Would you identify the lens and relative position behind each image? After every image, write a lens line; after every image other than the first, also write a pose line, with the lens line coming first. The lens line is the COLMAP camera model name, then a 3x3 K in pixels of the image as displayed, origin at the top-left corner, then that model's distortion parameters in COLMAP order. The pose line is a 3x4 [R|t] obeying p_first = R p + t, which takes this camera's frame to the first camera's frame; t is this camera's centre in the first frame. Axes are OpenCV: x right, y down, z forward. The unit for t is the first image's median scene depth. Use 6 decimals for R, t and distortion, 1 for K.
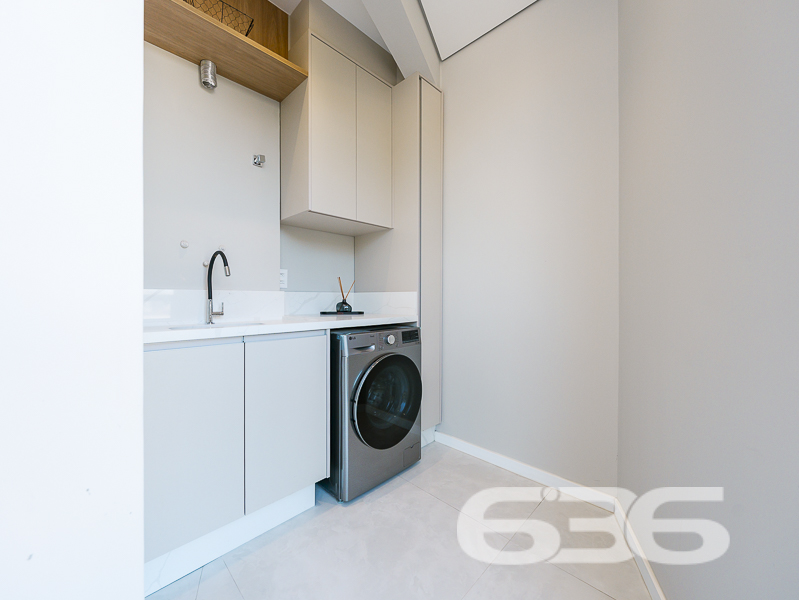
lens RADIAL K [[304.9, 0, 397.1], [0, 304.9, 300.8], [0, 0, 1]] dist [-0.000579, -0.000053]
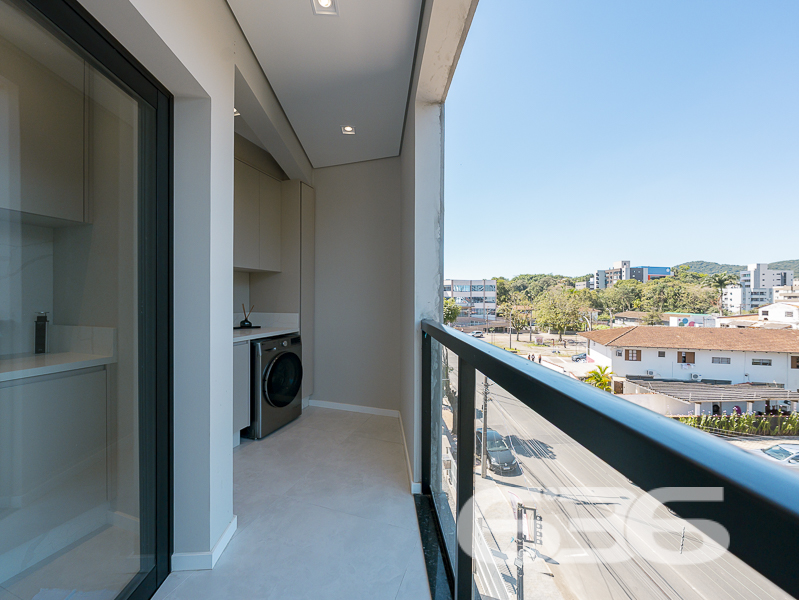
lens RADIAL K [[304.9, 0, 398.3], [0, 304.9, 298.8], [0, 0, 1]] dist [-0.000579, -0.000053]
pose [[0.900899, -0.001783, 0.434024, -0.181128], [0.002425, 0.999997, -0.000926, -0.116494], [-0.434021, 0.001887, 0.900901, -0.782709]]
